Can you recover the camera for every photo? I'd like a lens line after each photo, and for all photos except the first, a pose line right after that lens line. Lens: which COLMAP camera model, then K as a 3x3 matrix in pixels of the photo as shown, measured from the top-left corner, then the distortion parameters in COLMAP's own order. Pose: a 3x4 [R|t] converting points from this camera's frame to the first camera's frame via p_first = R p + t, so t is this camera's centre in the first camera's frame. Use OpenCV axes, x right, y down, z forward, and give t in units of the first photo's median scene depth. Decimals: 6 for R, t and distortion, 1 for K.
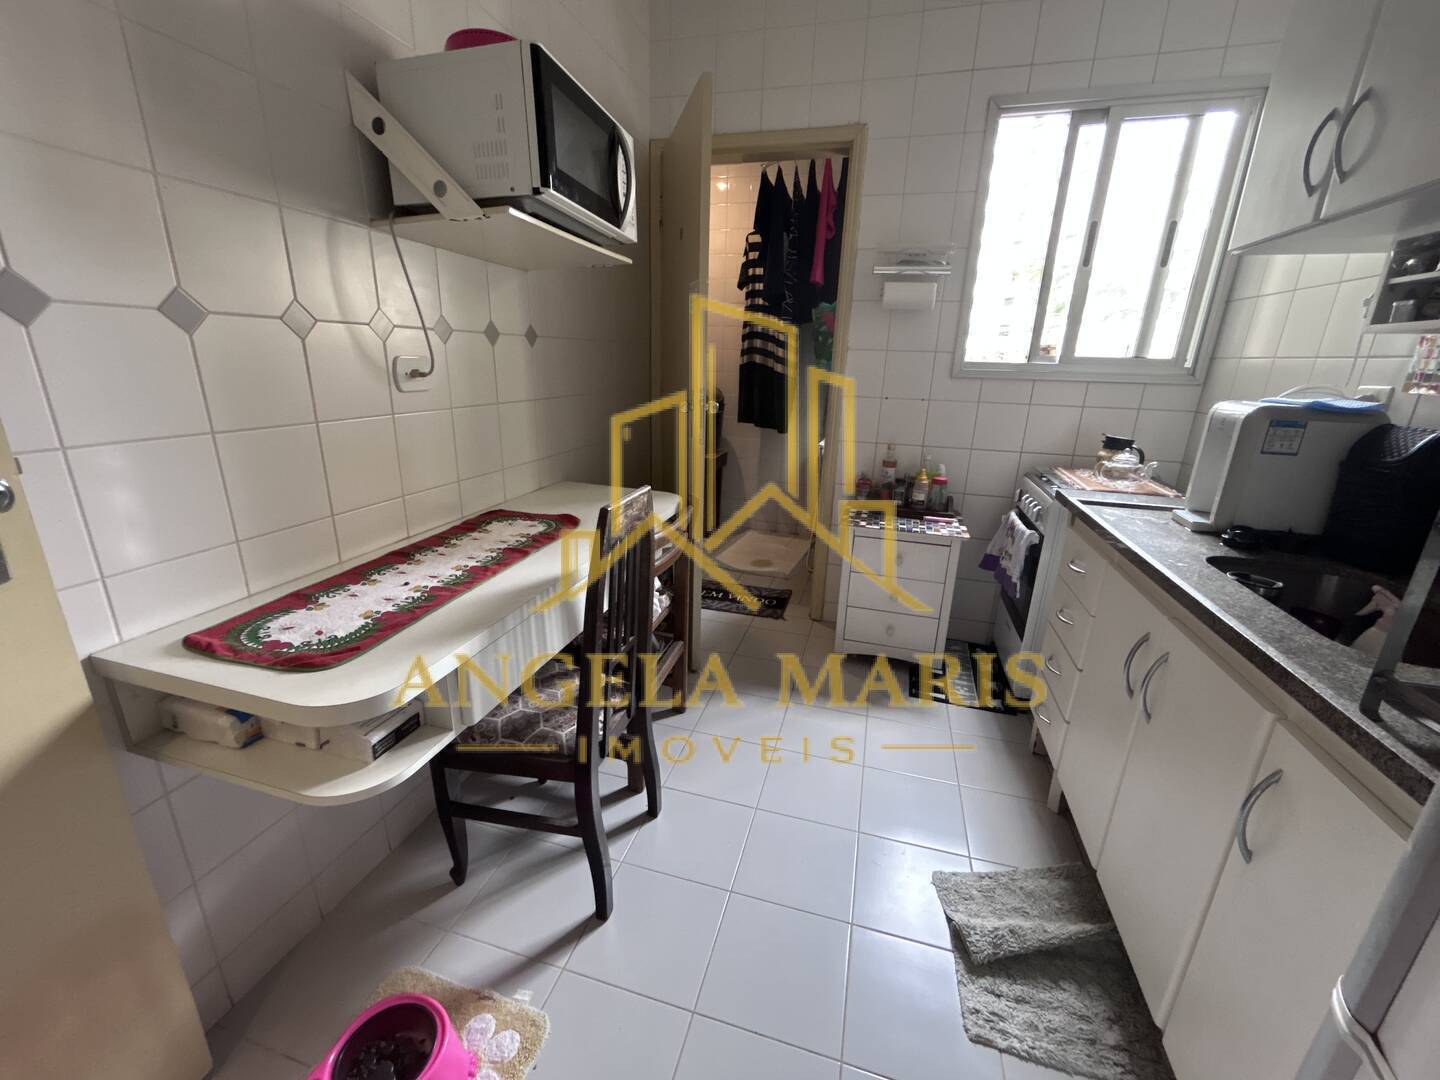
lens RADIAL K [[584.2, 0, 716.4], [0, 584.2, 539.7], [0, 0, 1]] dist [-0.001231, 0.000316]
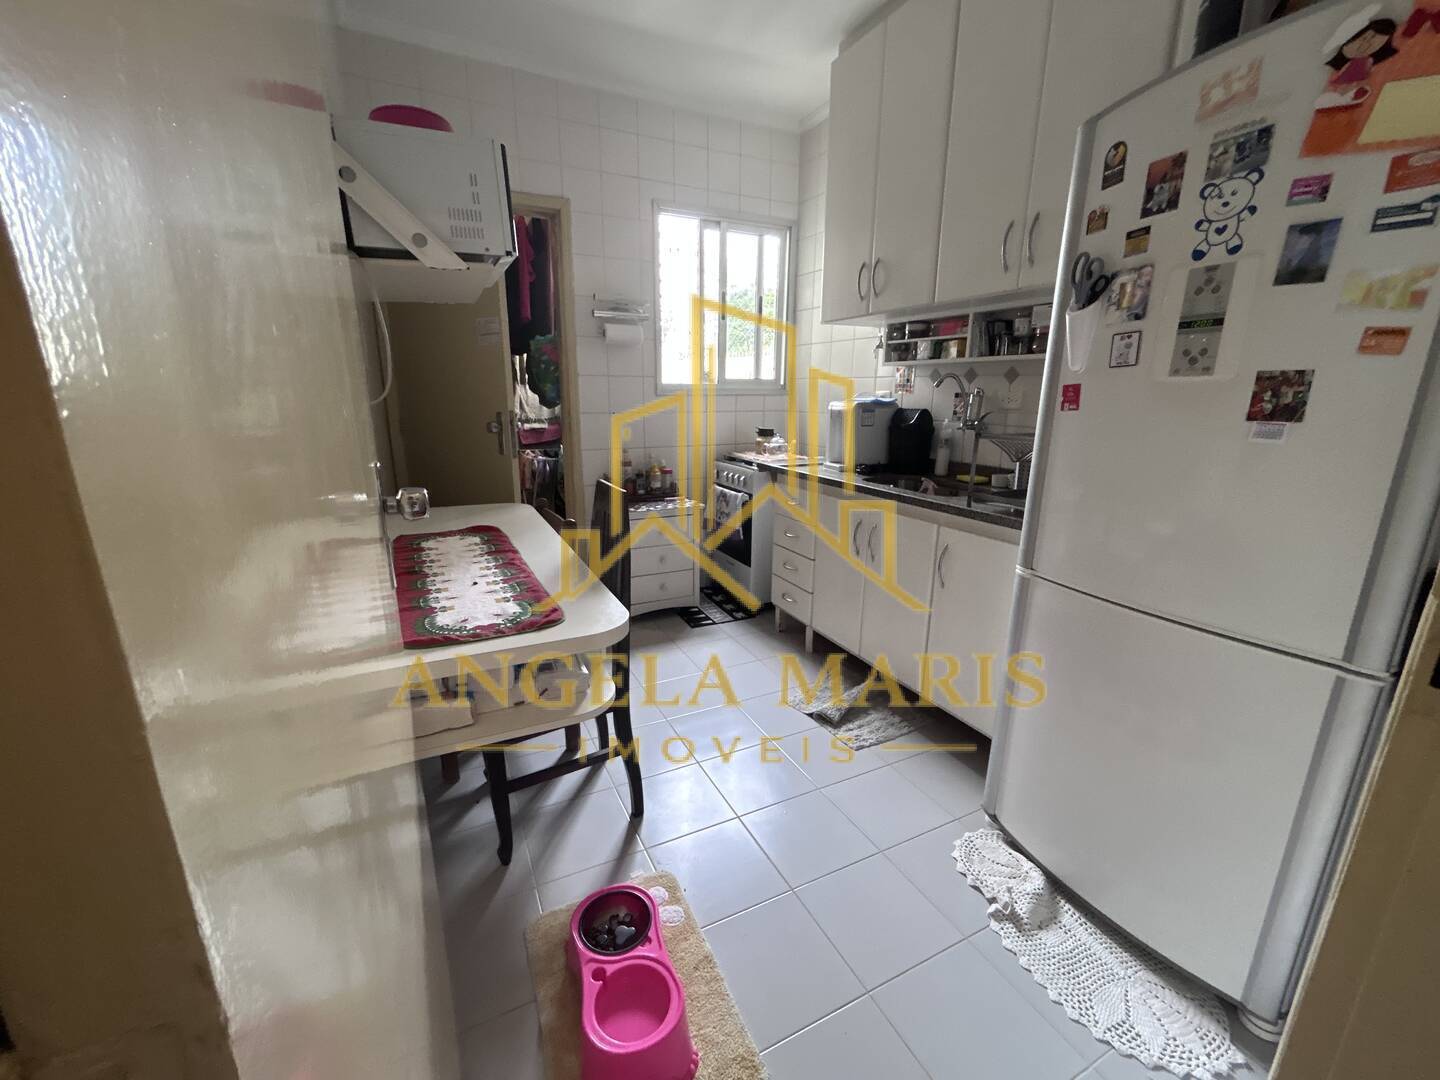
lens RADIAL K [[584.2, 0, 720.7], [0, 584.2, 539.9], [0, 0, 1]] dist [-0.001231, 0.000316]
pose [[0.738221, -0.190170, 0.647198, -0.797000], [0.213306, 0.976017, 0.043483, 0.040443], [-0.639946, 0.105951, 0.761081, -0.160643]]
